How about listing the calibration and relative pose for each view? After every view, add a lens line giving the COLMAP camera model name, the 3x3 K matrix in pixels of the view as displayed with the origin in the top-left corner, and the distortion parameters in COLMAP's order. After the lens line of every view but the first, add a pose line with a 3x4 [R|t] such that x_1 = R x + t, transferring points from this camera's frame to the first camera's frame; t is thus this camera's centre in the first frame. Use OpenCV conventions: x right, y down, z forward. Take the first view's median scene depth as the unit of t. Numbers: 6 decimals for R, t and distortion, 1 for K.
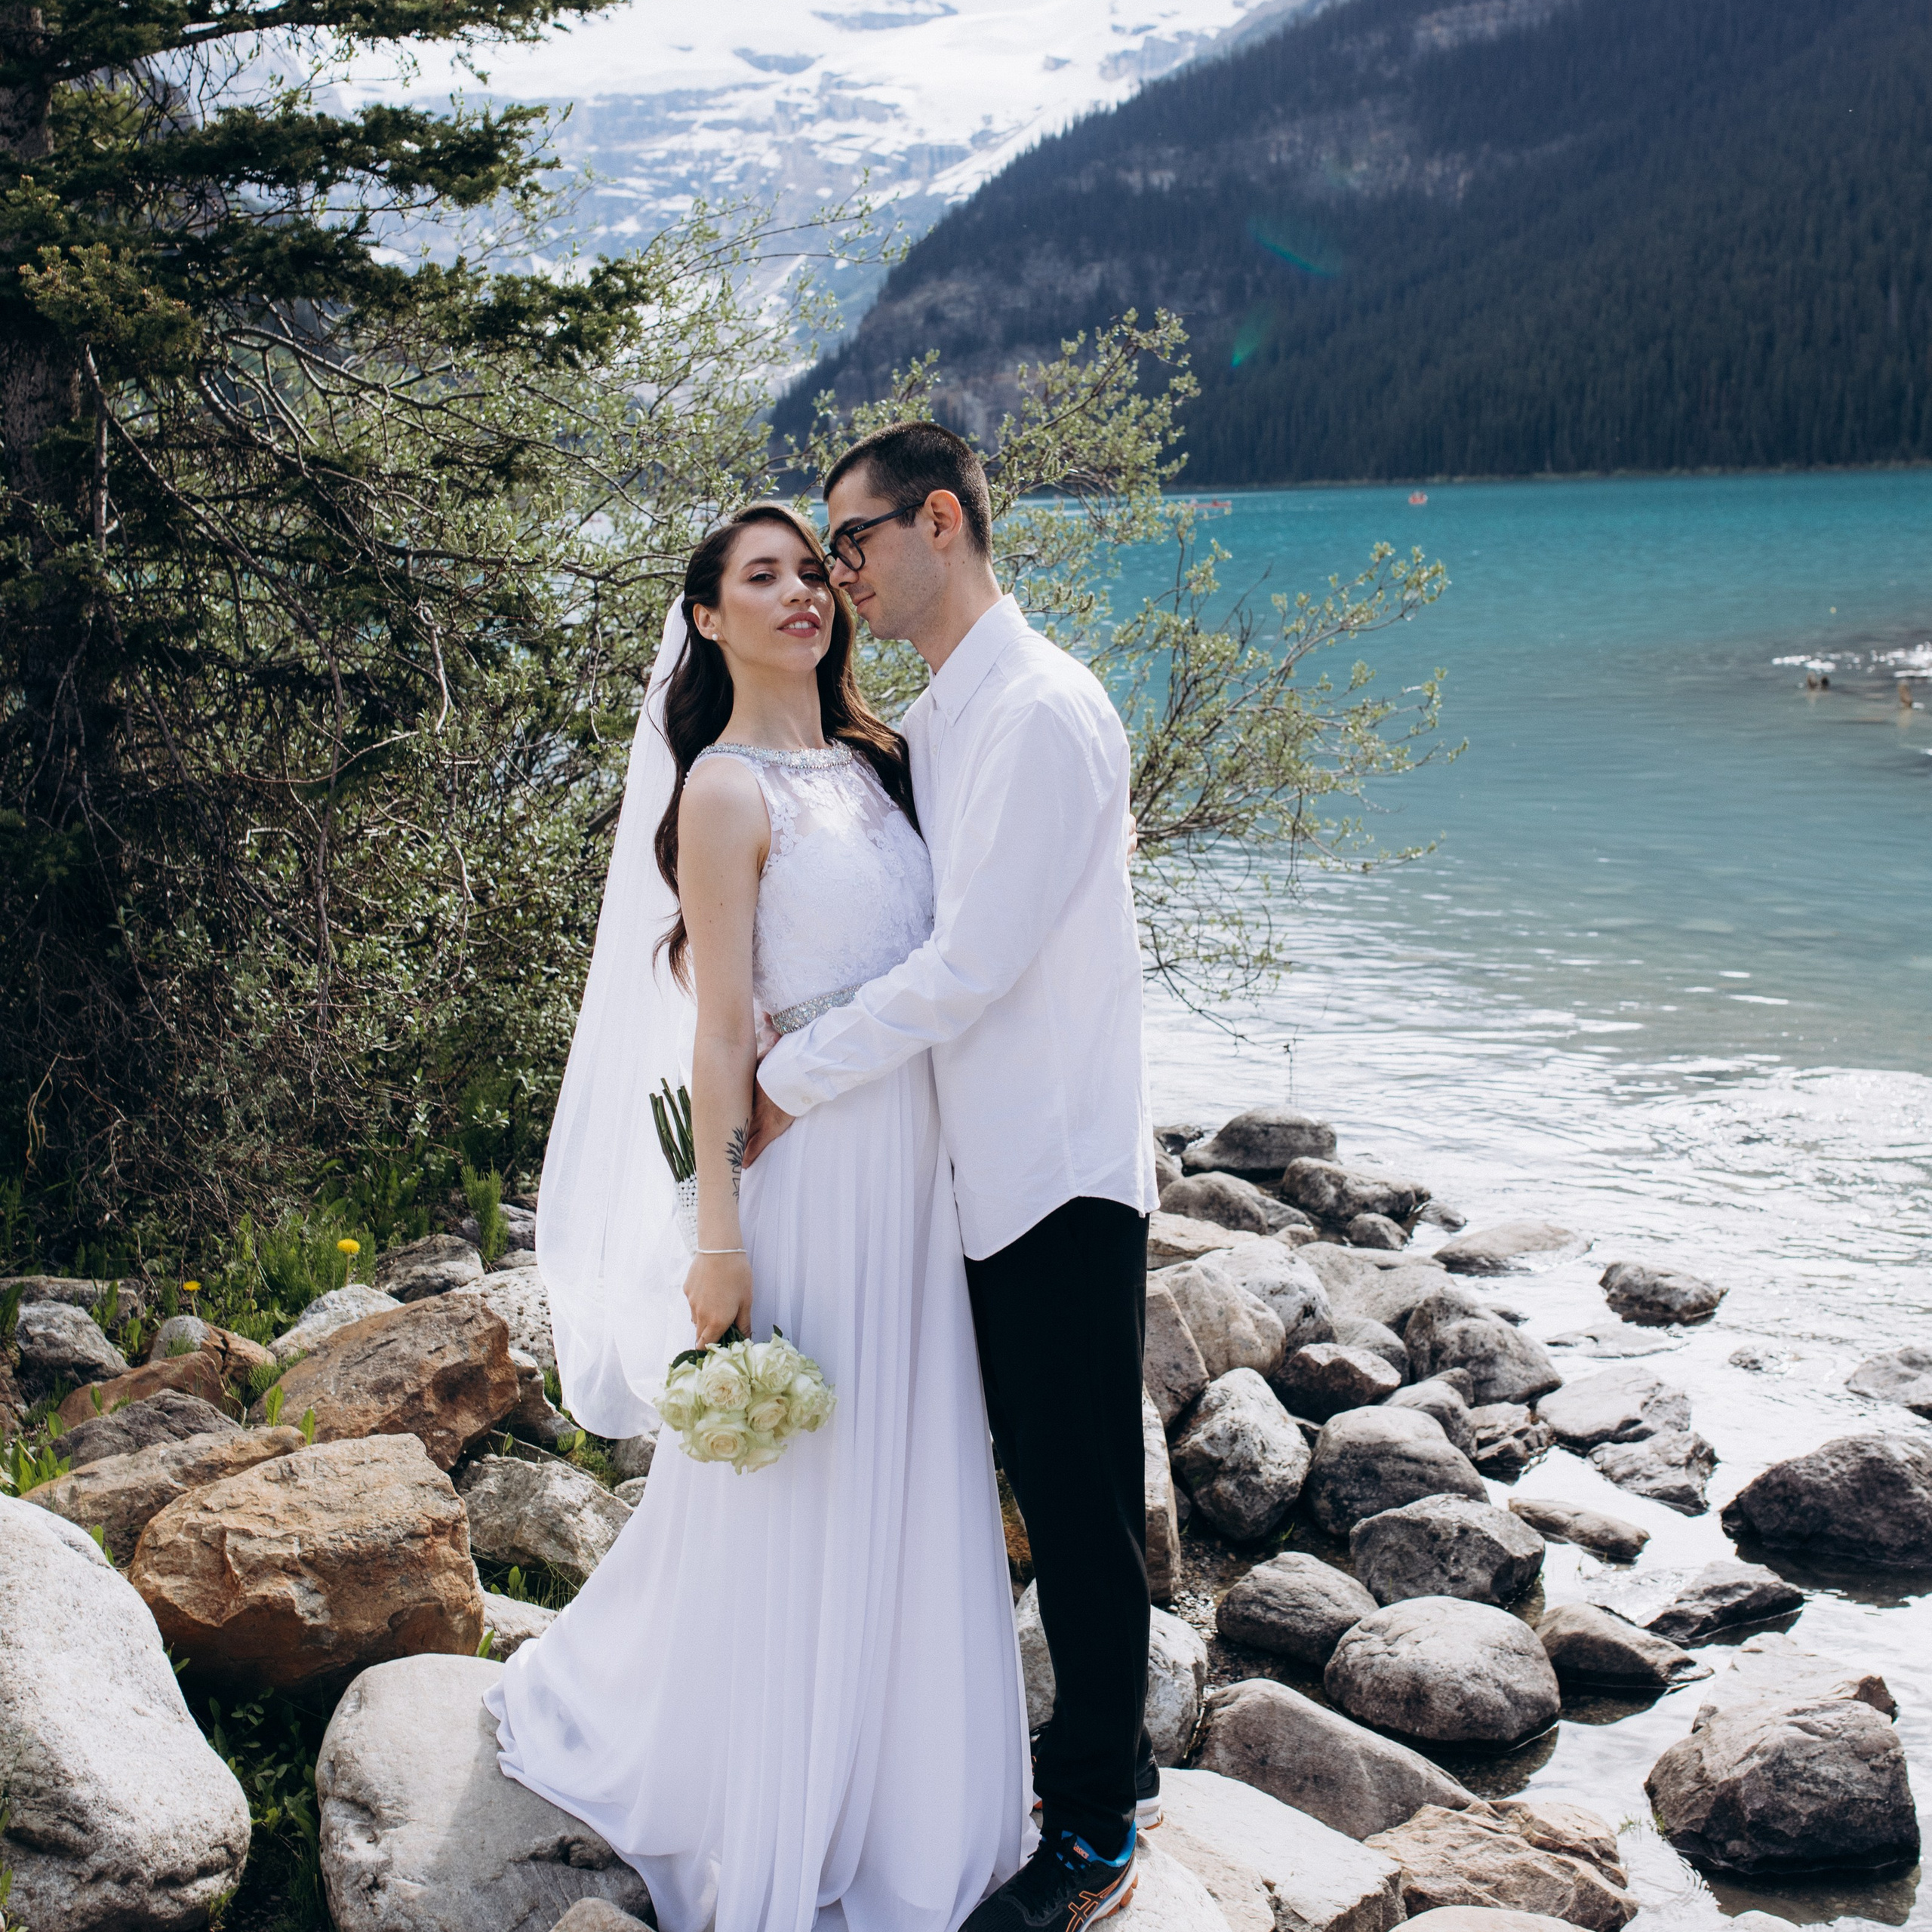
lens RADIAL K [[2725.5, 0, 916.8], [0, 2725.5, 1096.6], [0, 0, 1]] dist [-0.007682, 0.036350]
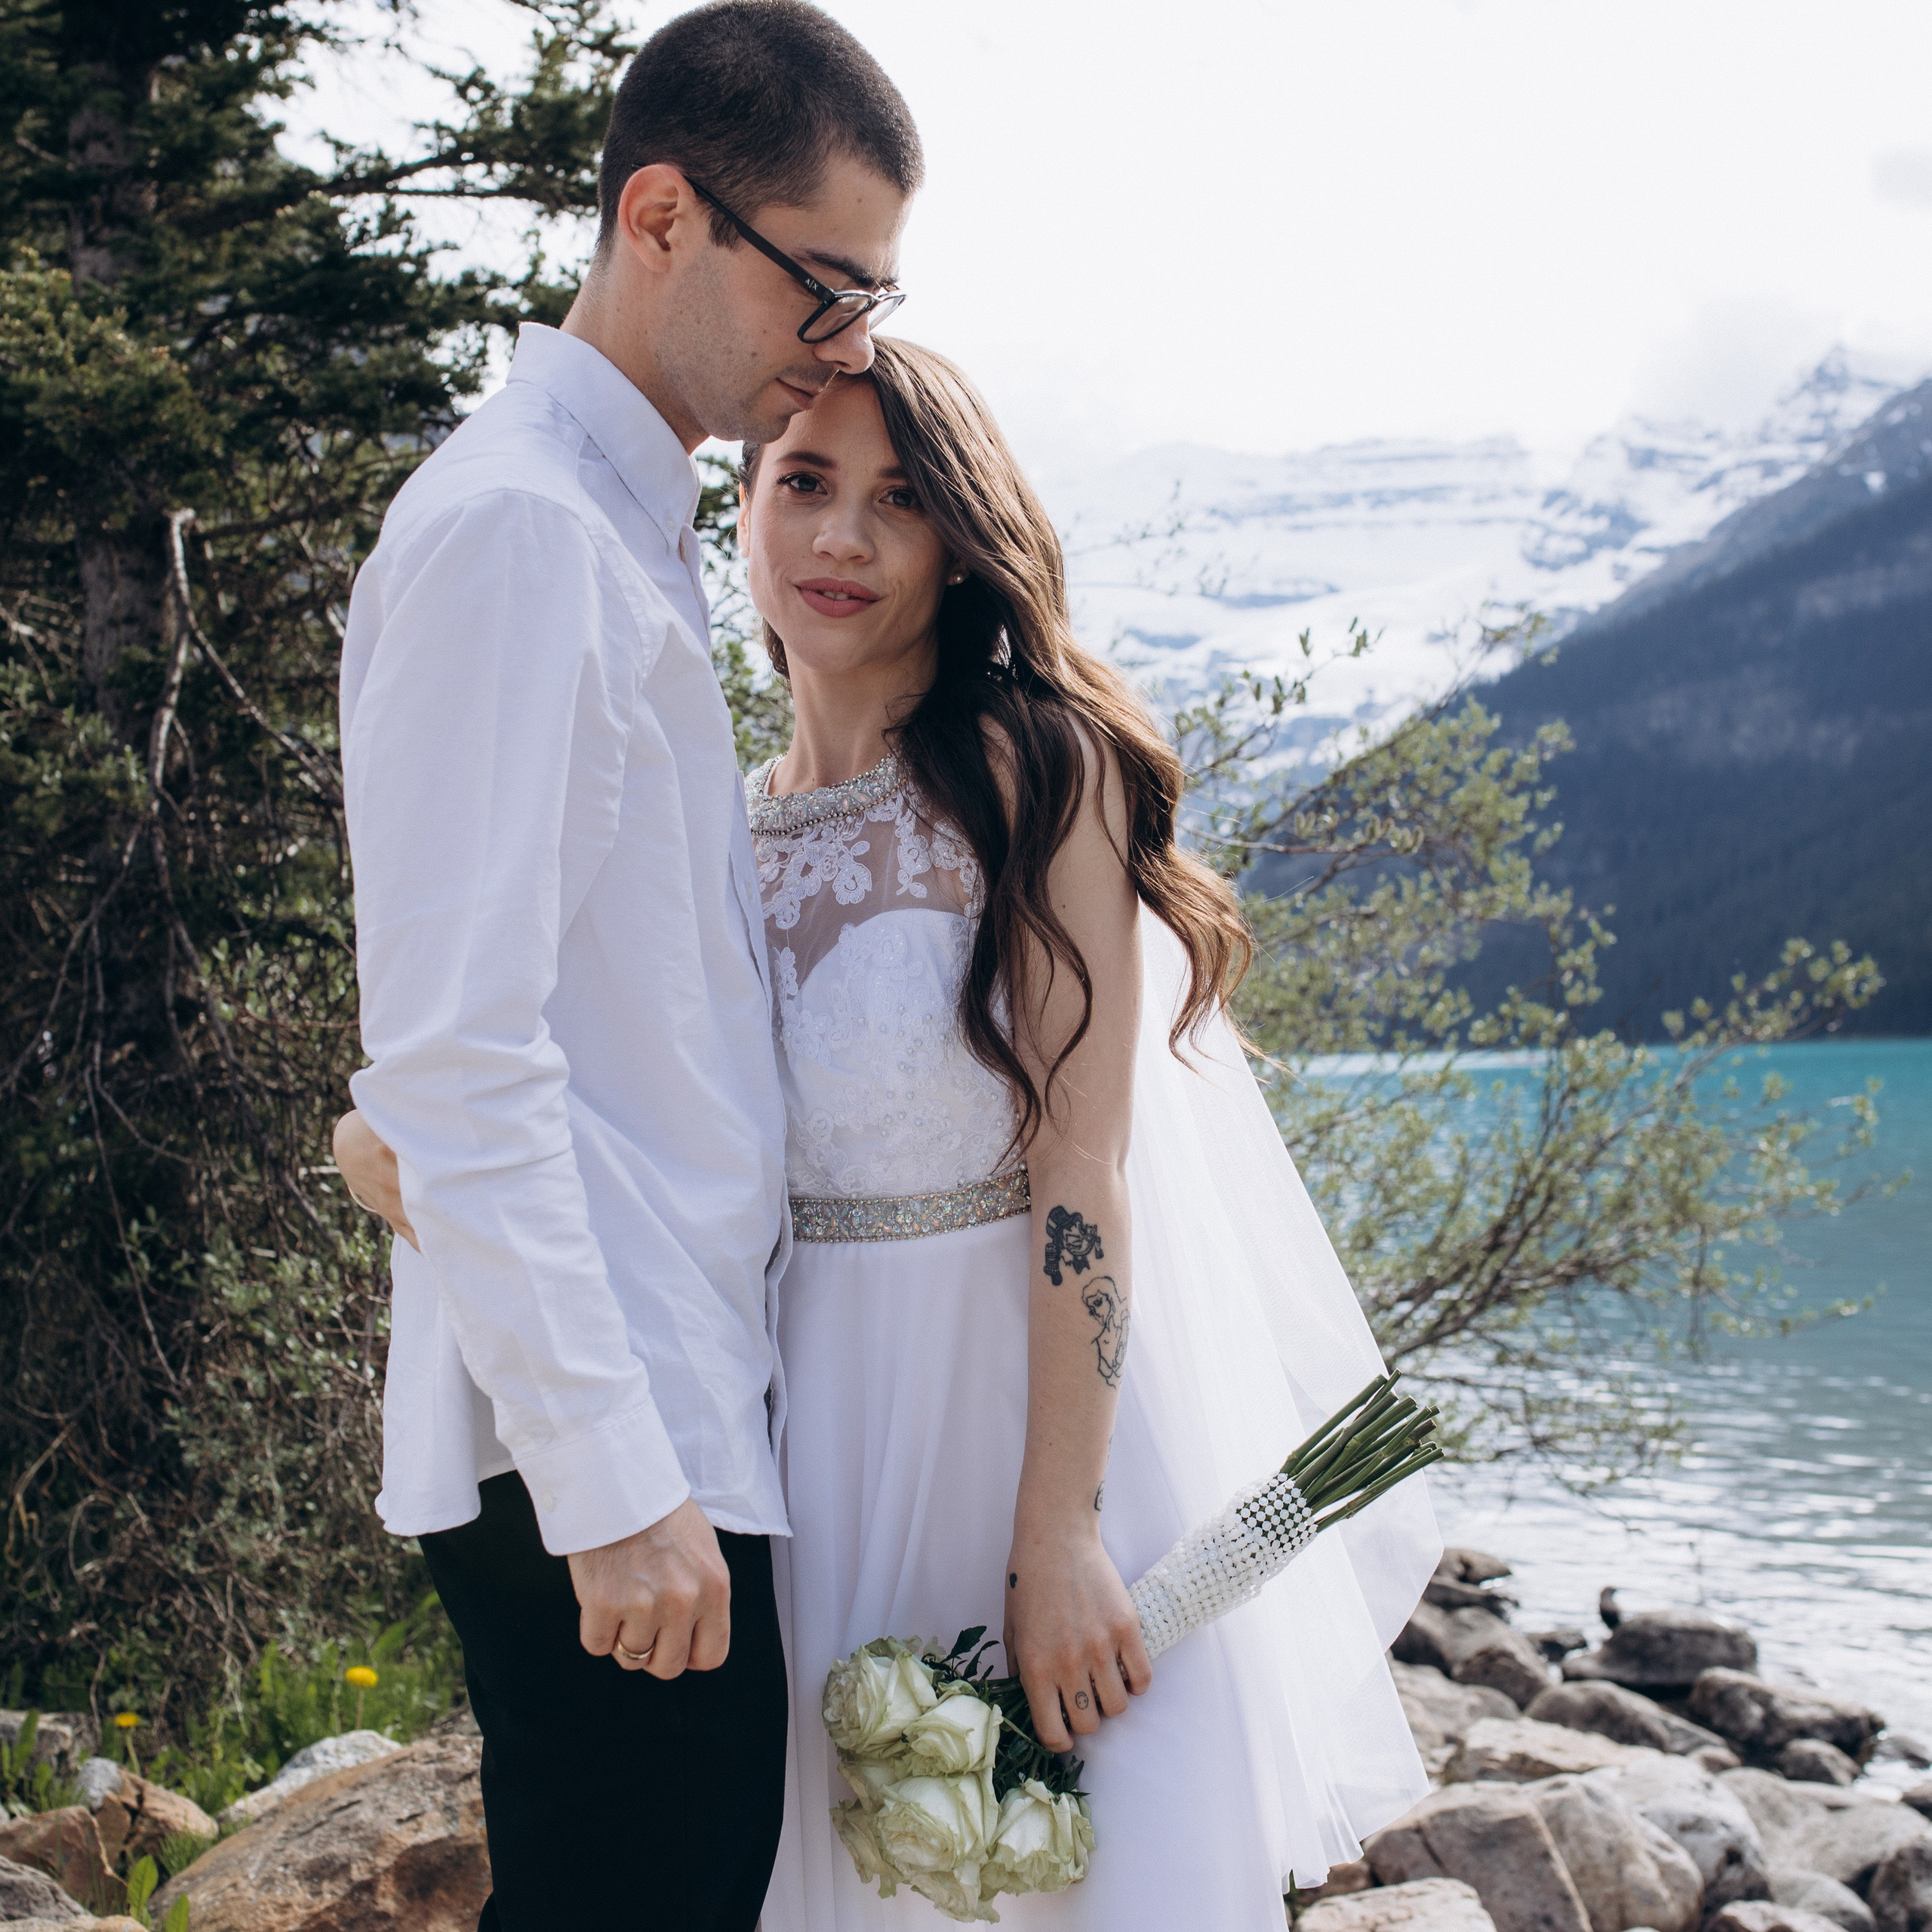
lens RADIAL K [[2725.5, 0, 916.8], [0, 2725.5, 1096.6], [0, 0, 1]] dist [-0.007682, 0.036350]
pose [[0.990259, 0.009329, -0.138927, 0.028829], [-0.036808, 0.979798, -0.196575, 0.033823], [0.134287, 0.199774, 0.970597, 0.241559]]
